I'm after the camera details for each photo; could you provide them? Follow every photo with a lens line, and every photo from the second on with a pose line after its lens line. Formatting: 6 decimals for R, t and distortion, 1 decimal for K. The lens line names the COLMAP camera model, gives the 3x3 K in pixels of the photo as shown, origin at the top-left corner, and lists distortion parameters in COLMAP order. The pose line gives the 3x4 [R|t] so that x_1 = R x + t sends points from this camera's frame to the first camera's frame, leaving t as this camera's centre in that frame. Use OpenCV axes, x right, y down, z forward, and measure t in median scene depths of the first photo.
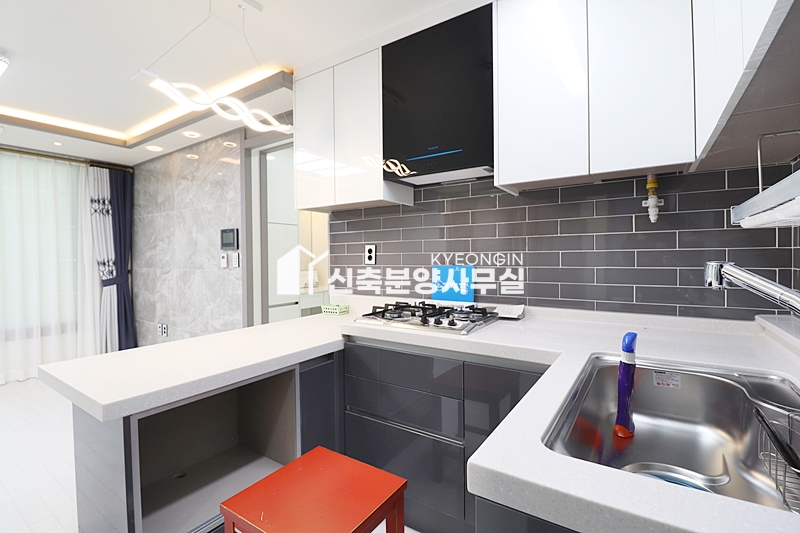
lens RADIAL K [[369.1, 0, 395.9], [0, 369.1, 260.2], [0, 0, 1]] dist [-0.001360, -0.011774]
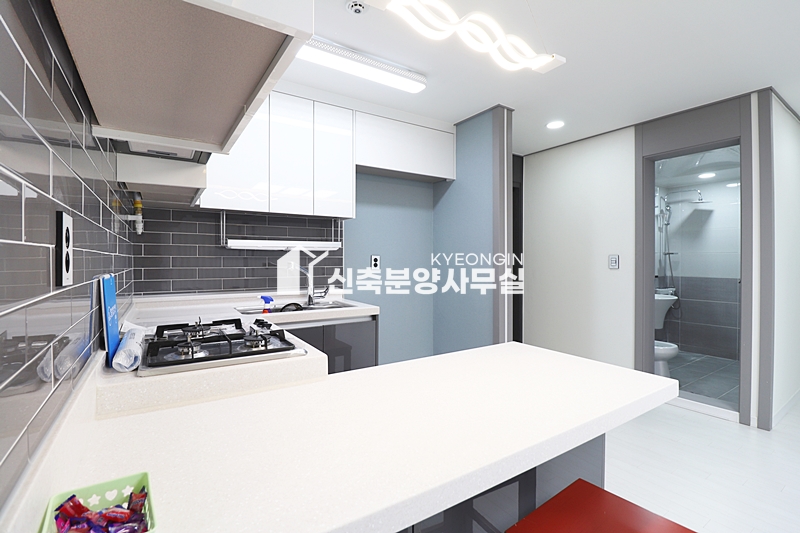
lens RADIAL K [[369.1, 0, 395.9], [0, 369.1, 260.2], [0, 0, 1]] dist [-0.001360, -0.011774]
pose [[-0.923881, 0.010238, 0.382543, -0.285030], [0.014194, 0.999871, 0.007521, -0.003845], [-0.382417, 0.012378, -0.923907, 0.843223]]
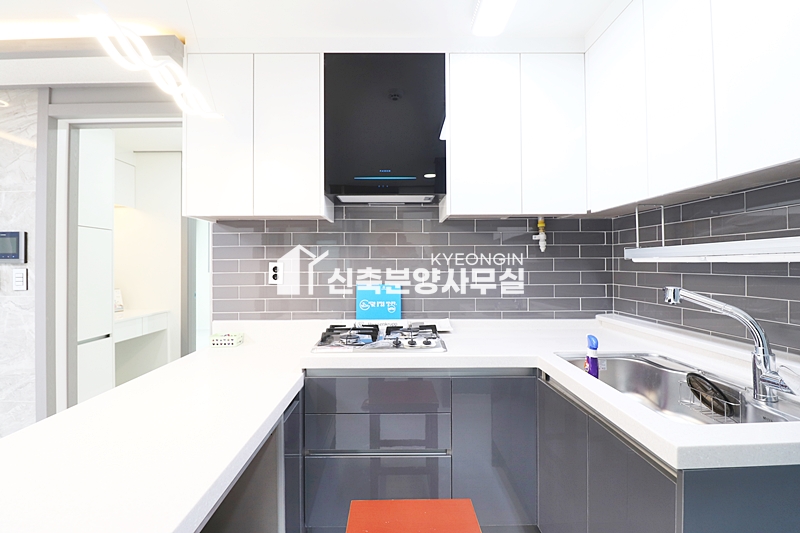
lens RADIAL K [[369.1, 0, 395.9], [0, 369.1, 260.2], [0, 0, 1]] dist [-0.001360, -0.011774]
pose [[0.824728, 0.013260, 0.565373, -0.242406], [0.001634, 0.999665, -0.025829, -0.016618], [-0.565527, 0.022226, 0.824431, 0.079746]]
